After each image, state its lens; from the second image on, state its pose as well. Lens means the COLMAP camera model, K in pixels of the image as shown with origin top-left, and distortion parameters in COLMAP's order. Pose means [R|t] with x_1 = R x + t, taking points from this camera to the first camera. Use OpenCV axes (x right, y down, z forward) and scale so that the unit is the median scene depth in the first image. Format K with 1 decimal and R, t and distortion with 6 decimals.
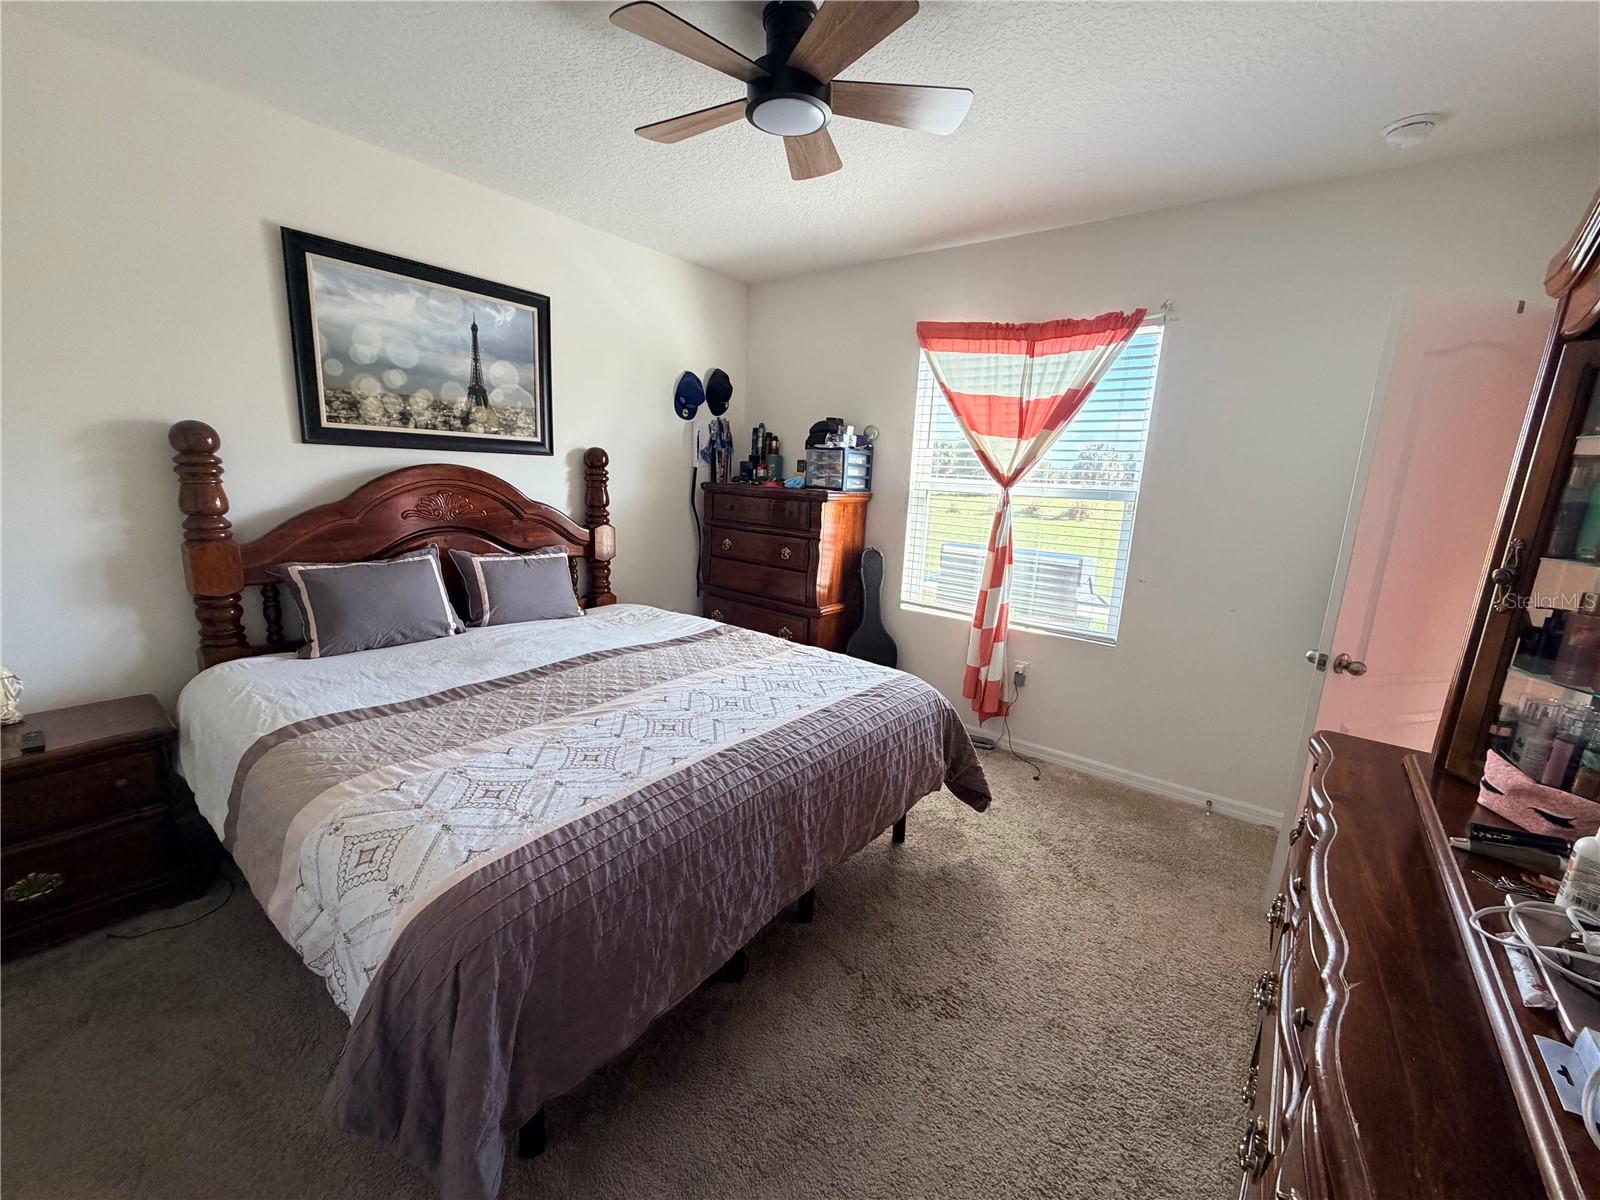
lens RADIAL K [[636.9, 0, 800.0], [0, 636.9, 600.0], [0, 0, 1]] dist [0.000668, 0.000049]
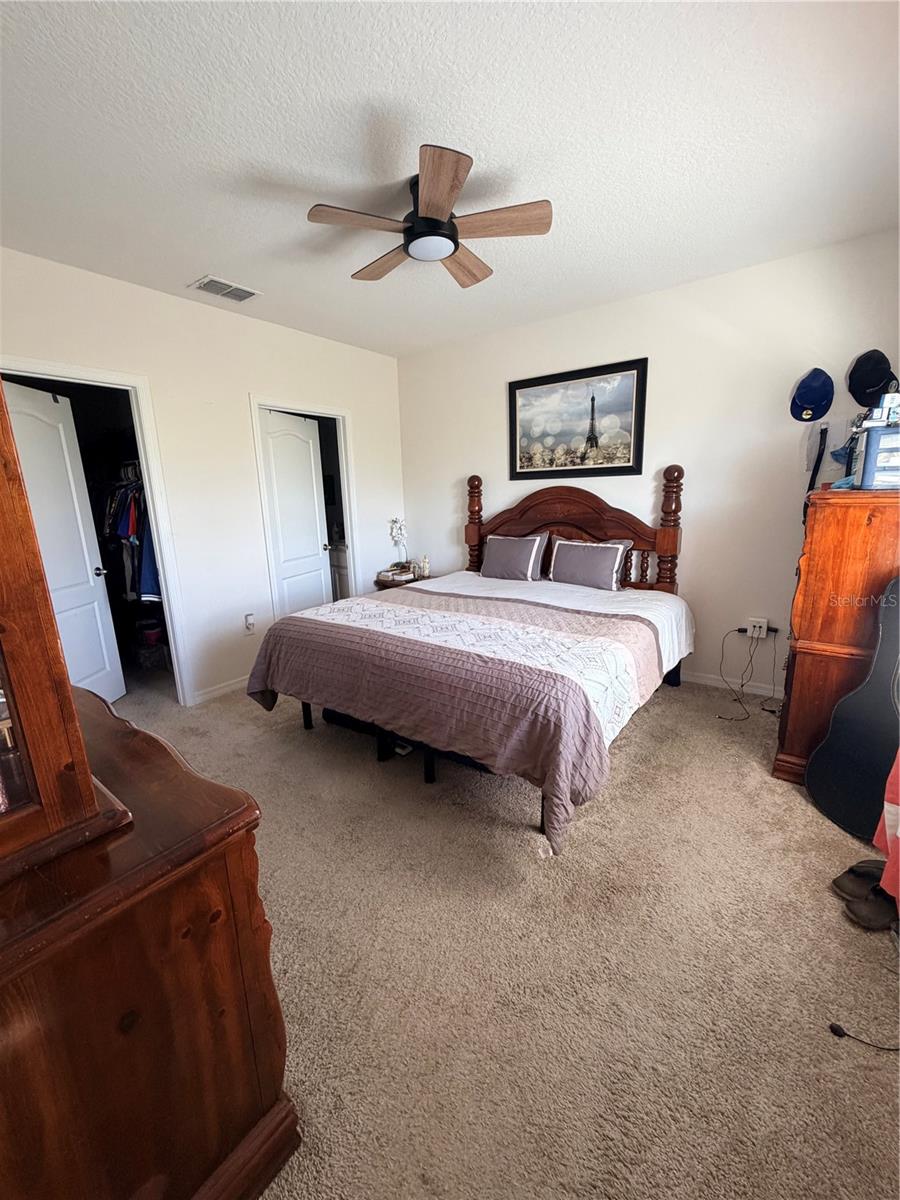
lens RADIAL K [[477.7, 0, 450.0], [0, 477.7, 600.0], [0, 0, 1]] dist [0.000668, 0.000049]
pose [[0.013407, 0.179202, -0.983721, 0.788902], [-0.168727, 0.970107, 0.174423, -0.088256], [0.985572, 0.163641, 0.043243, 0.701588]]
